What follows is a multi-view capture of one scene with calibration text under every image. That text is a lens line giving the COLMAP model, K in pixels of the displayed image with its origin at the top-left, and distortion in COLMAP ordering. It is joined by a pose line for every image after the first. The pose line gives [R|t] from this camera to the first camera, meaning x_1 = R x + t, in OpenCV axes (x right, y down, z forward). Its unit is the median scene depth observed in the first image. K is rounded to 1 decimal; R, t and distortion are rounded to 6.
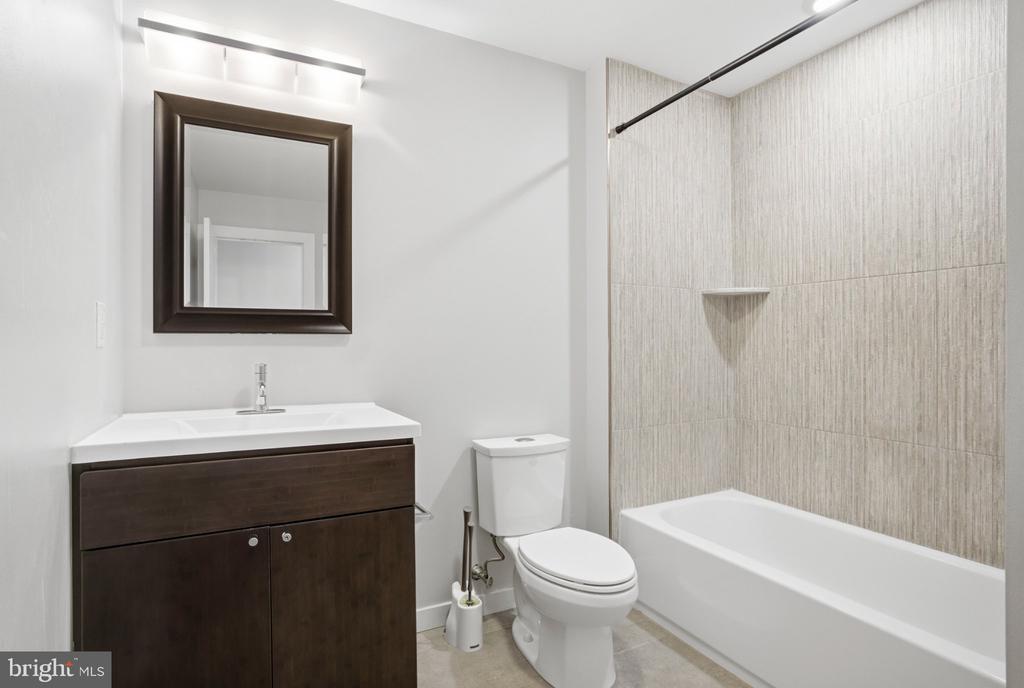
lens RADIAL K [[524.7, 0, 512.0], [0, 524.7, 344.0], [0, 0, 1]] dist [0.001296, 0.000436]
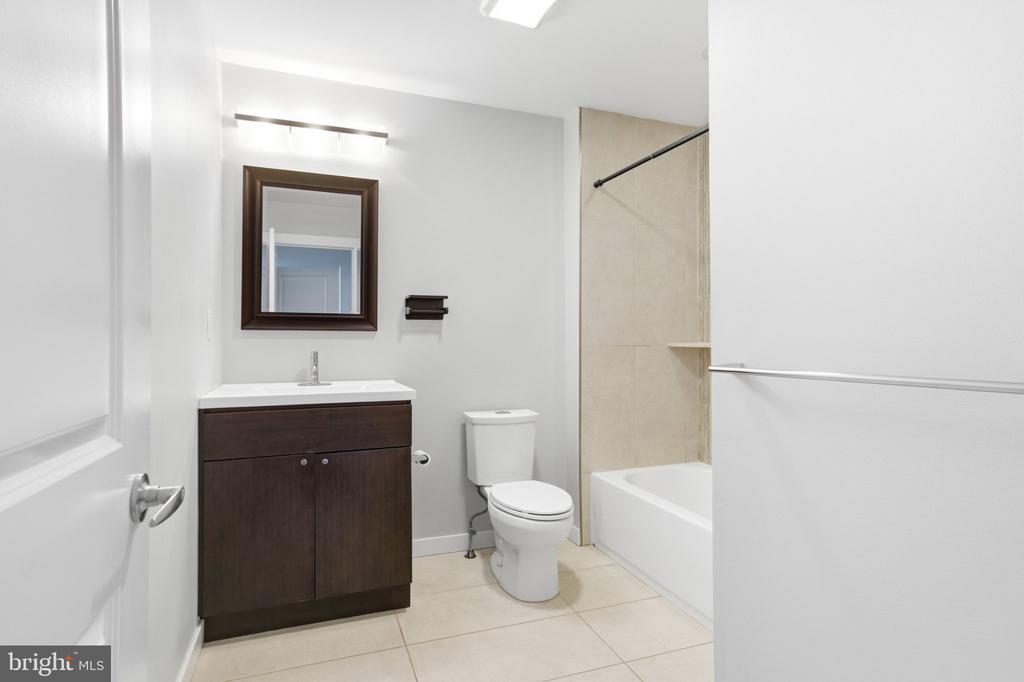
lens RADIAL K [[558.5, 0, 512.0], [0, 558.5, 341.0], [0, 0, 1]] dist [-0.000732, -0.000053]
pose [[0.993748, 0.008700, -0.111308, 0.230059], [-0.009836, 0.999905, -0.009665, 0.016454], [0.111213, 0.010699, 0.993739, -0.443622]]
